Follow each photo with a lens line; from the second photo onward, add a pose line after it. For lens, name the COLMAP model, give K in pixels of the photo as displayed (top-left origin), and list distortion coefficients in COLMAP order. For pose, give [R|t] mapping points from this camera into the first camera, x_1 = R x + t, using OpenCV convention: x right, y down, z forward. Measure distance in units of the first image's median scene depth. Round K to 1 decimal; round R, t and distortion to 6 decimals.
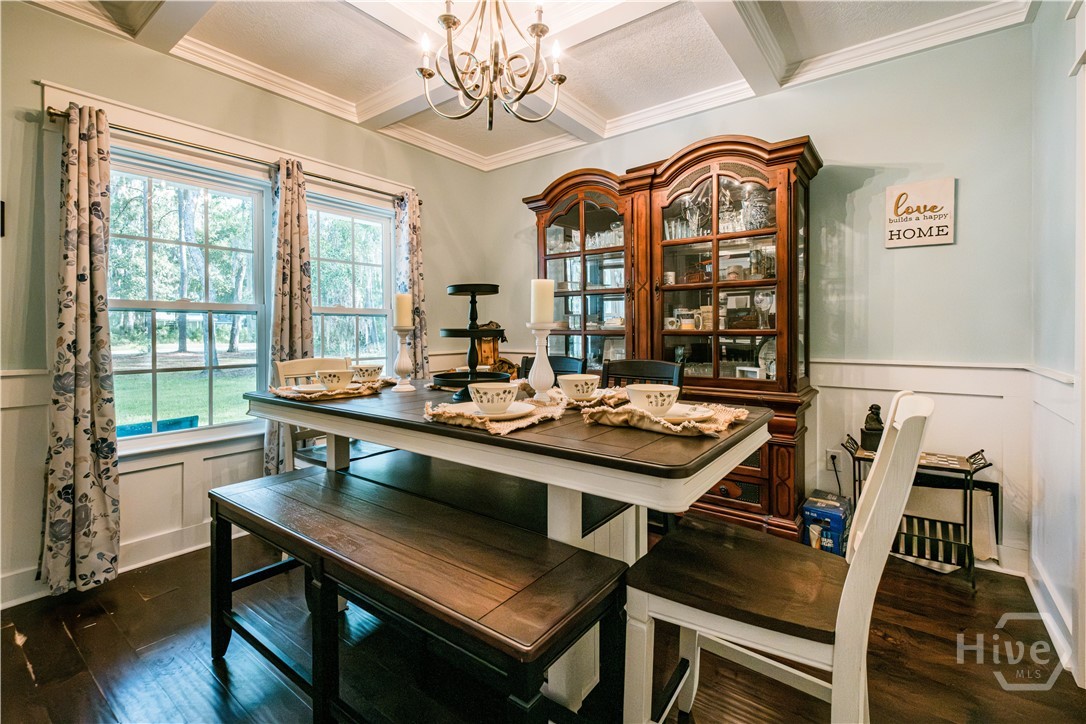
lens RADIAL K [[492.0, 0, 539.8], [0, 492.0, 336.4], [0, 0, 1]] dist [0.002042, -0.000103]
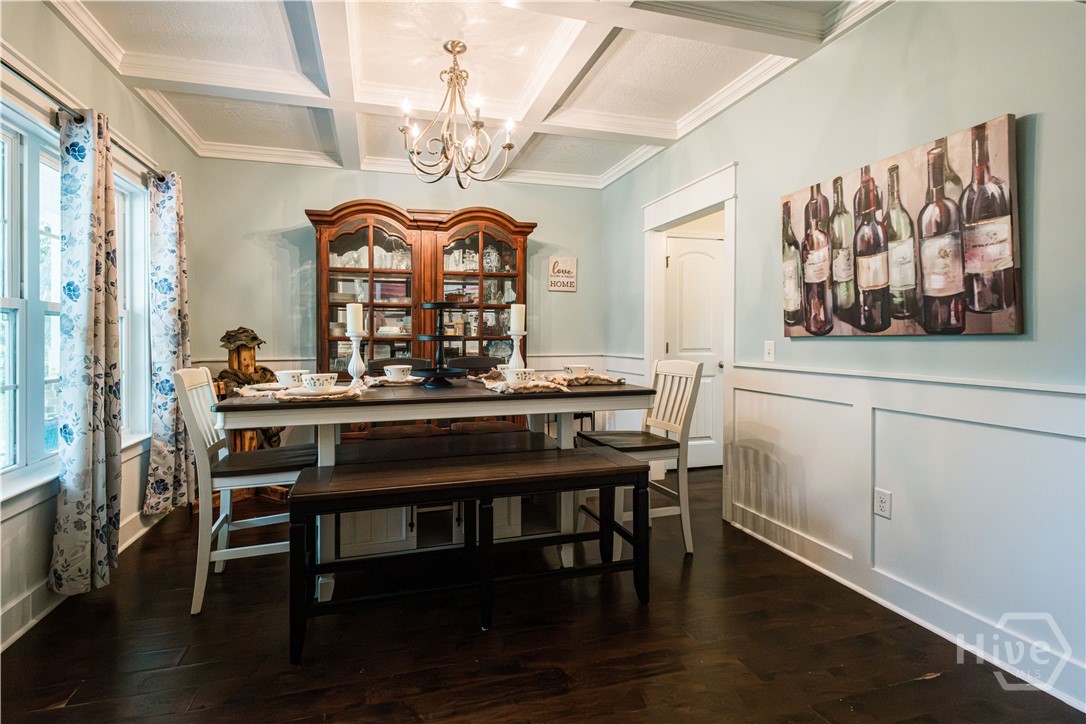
lens RADIAL K [[492.0, 0, 539.8], [0, 492.0, 336.4], [0, 0, 1]] dist [0.002042, -0.000103]
pose [[0.582171, 0.002247, 0.813063, -0.724713], [0.011434, 0.999875, -0.010950, 0.004108], [-0.812986, 0.015671, 0.582073, 0.001799]]
